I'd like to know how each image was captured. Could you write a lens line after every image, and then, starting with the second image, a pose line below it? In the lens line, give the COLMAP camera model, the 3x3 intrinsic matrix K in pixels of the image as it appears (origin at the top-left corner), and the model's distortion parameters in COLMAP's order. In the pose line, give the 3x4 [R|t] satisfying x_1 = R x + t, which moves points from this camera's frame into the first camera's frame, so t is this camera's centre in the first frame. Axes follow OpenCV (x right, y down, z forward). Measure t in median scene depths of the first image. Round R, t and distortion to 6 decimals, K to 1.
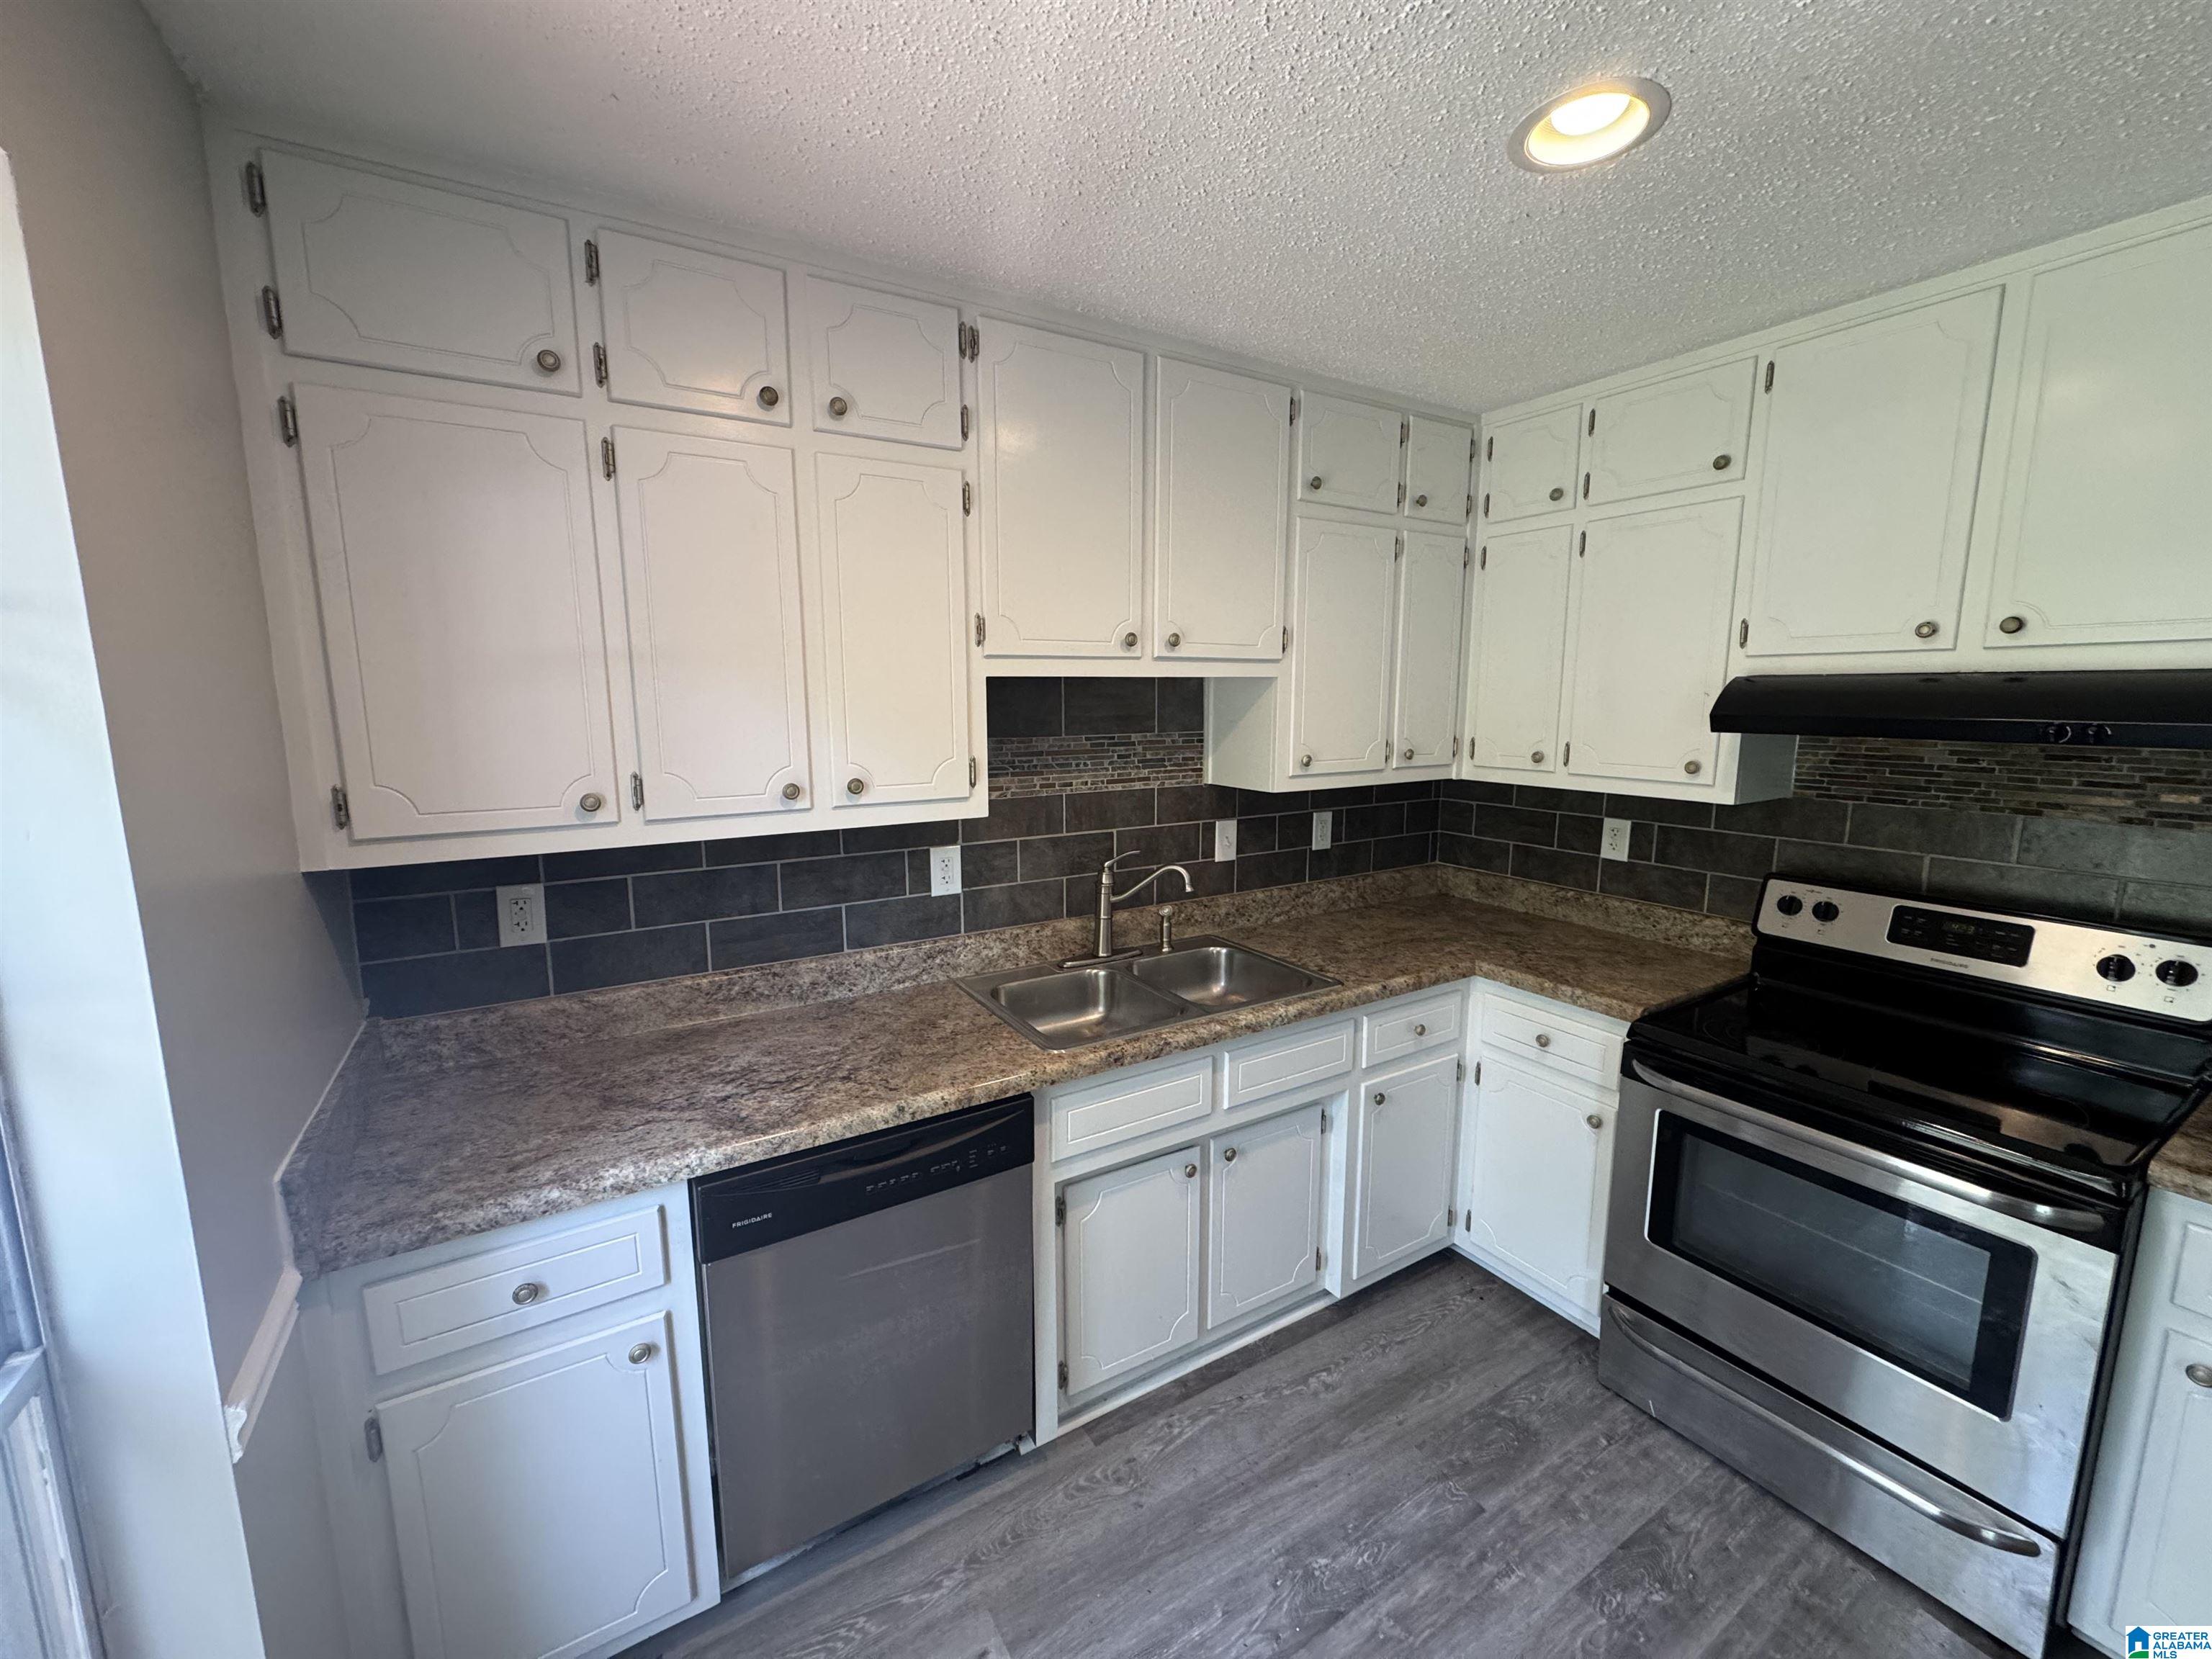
lens RADIAL K [[881.8, 0, 1107.0], [0, 881.8, 831.0], [0, 0, 1]] dist [-0.000727, 0.000303]
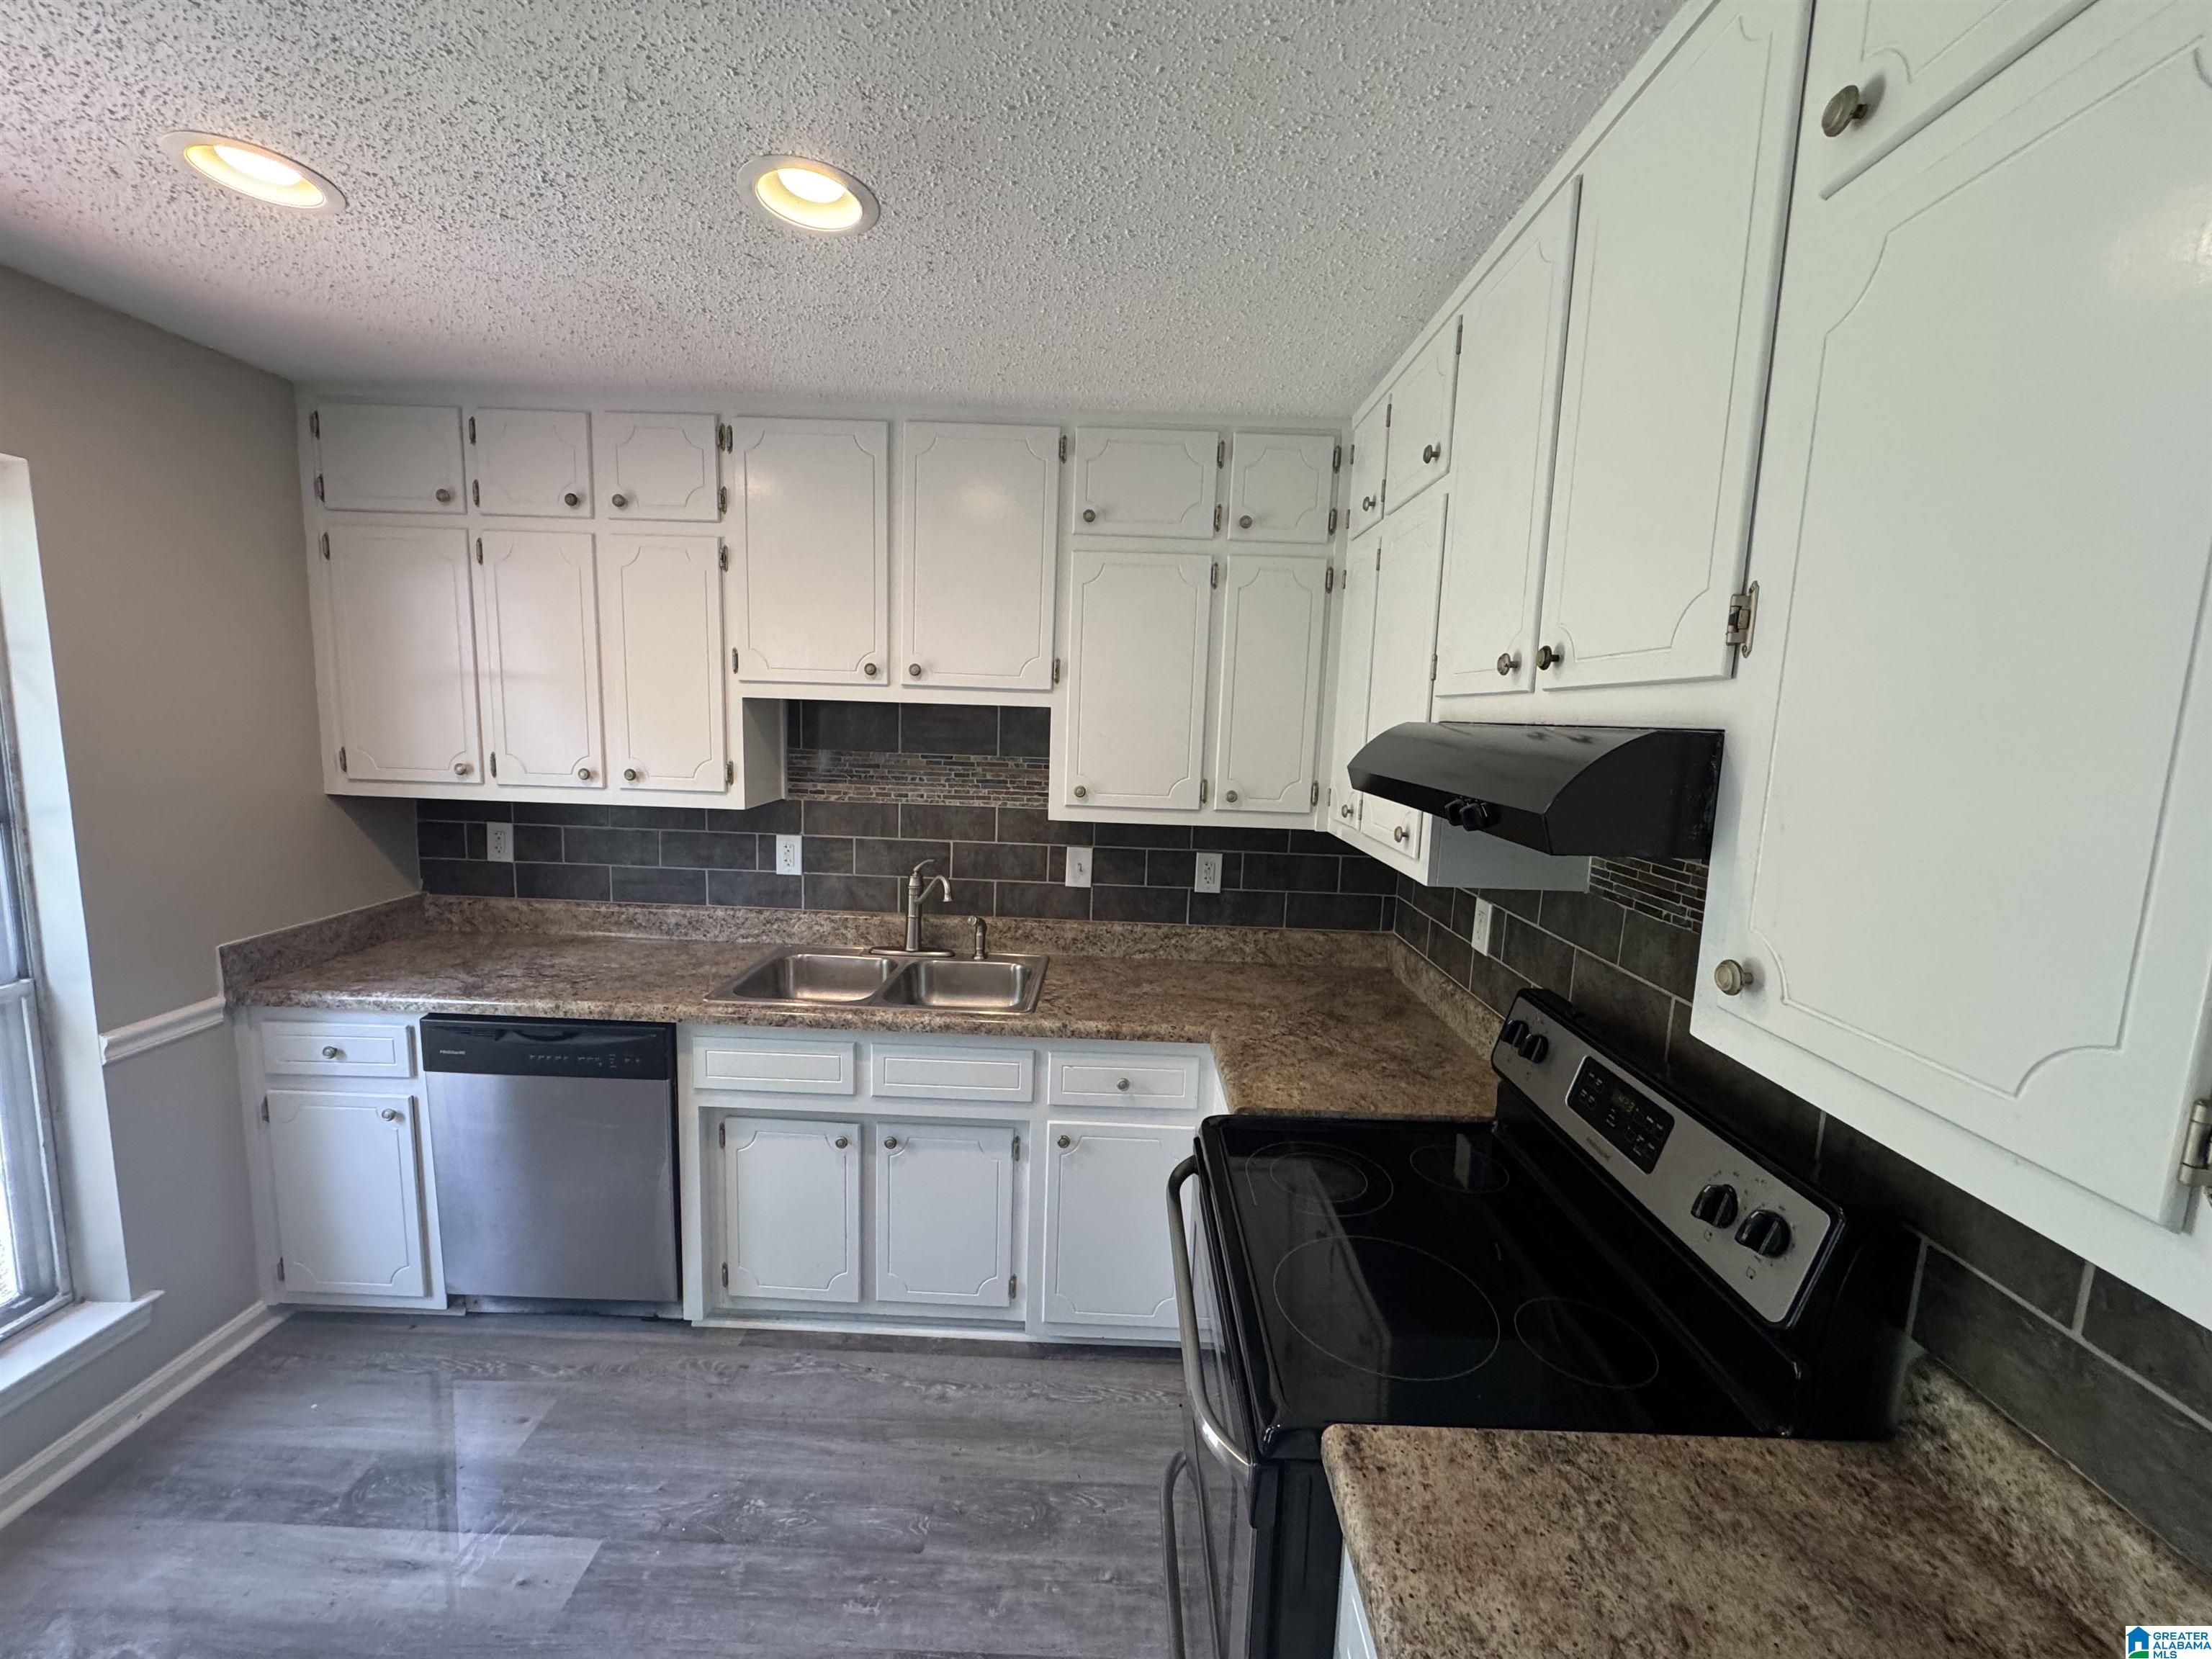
lens RADIAL K [[882.2, 0, 1105.0], [0, 882.2, 831.9], [0, 0, 1]] dist [-0.002046, 0.000480]
pose [[0.848394, 0.104044, -0.519040, 0.856134], [-0.120133, 0.992754, 0.002640, -0.044690], [0.515554, 0.060115, 0.854746, 0.181516]]
